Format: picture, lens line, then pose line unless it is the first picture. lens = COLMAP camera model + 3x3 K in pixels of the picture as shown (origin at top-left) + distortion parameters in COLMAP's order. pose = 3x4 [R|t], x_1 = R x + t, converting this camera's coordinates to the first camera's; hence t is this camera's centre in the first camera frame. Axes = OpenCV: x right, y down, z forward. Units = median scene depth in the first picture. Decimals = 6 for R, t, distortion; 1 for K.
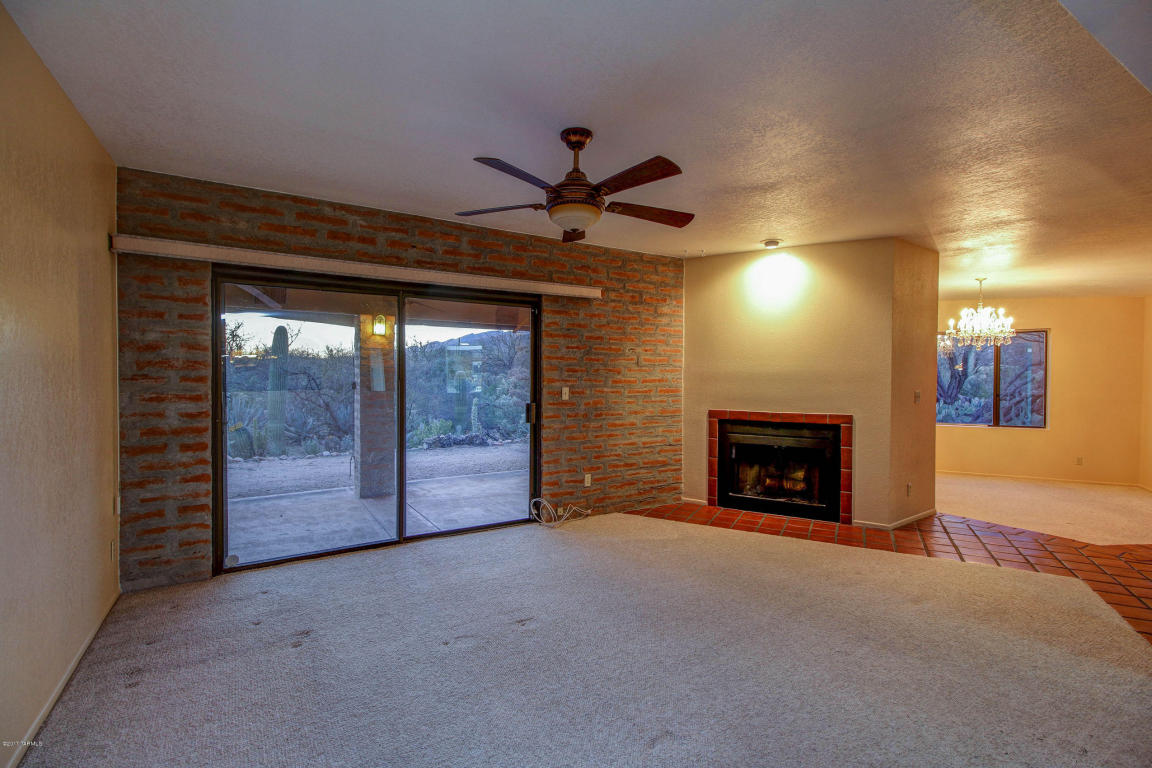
lens RADIAL K [[529.4, 0, 576.0], [0, 529.4, 388.7], [0, 0, 1]] dist [0.010036, -0.000772]
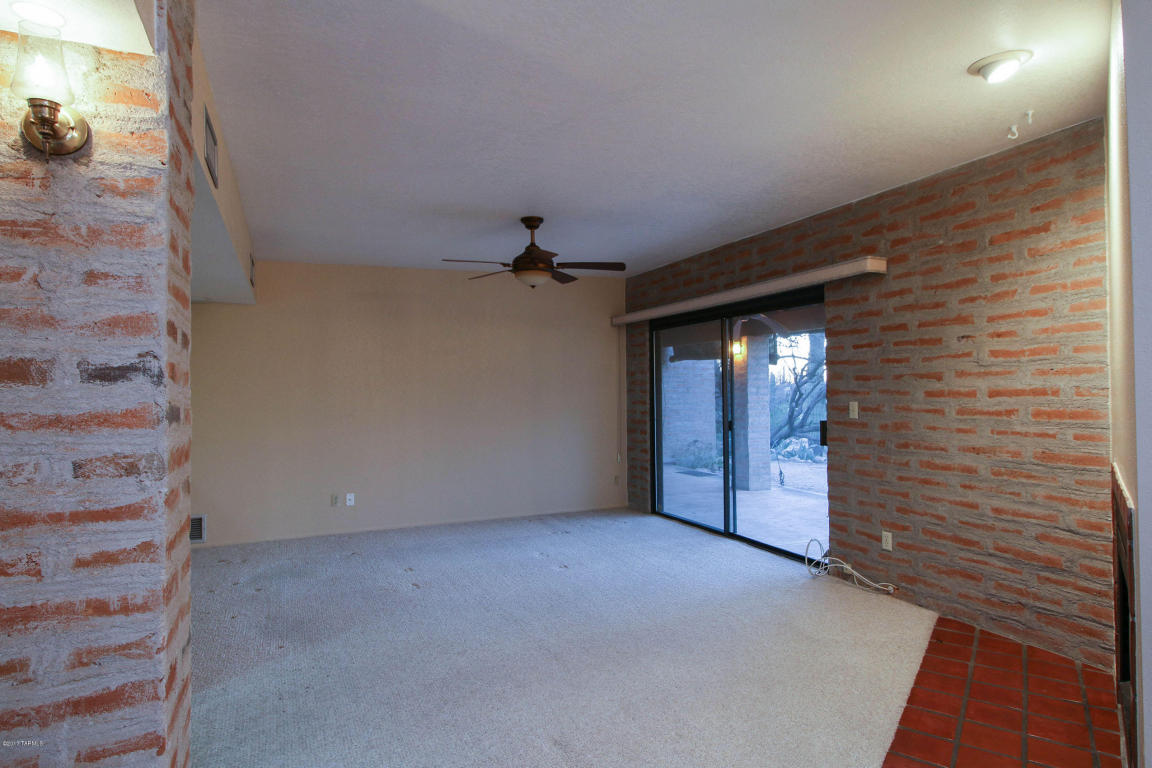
lens RADIAL K [[640.4, 0, 575.3], [0, 640.4, 384.5], [0, 0, 1]] dist [-0.000524, -0.000288]
pose [[-0.144168, -0.006391, -0.989533, 0.900706], [-0.004758, 0.999972, -0.005765, -0.018804], [0.989542, 0.003877, -0.144195, 0.738903]]
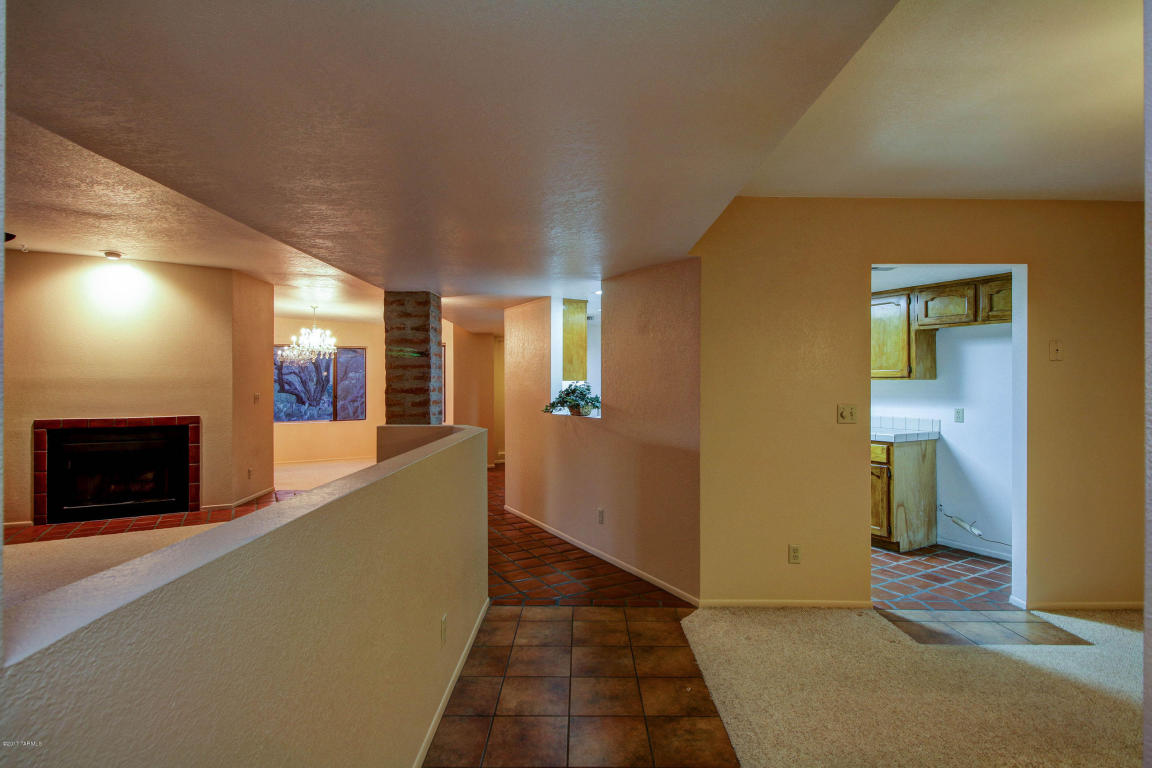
lens RADIAL K [[566.5, 0, 570.4], [0, 566.5, 379.4], [0, 0, 1]] dist [0.001422, -0.000944]
pose [[0.535510, -0.001302, 0.844528, -0.082544], [0.025043, 0.999584, -0.014338, 0.007241], [-0.844157, 0.028828, 0.535320, -0.319576]]
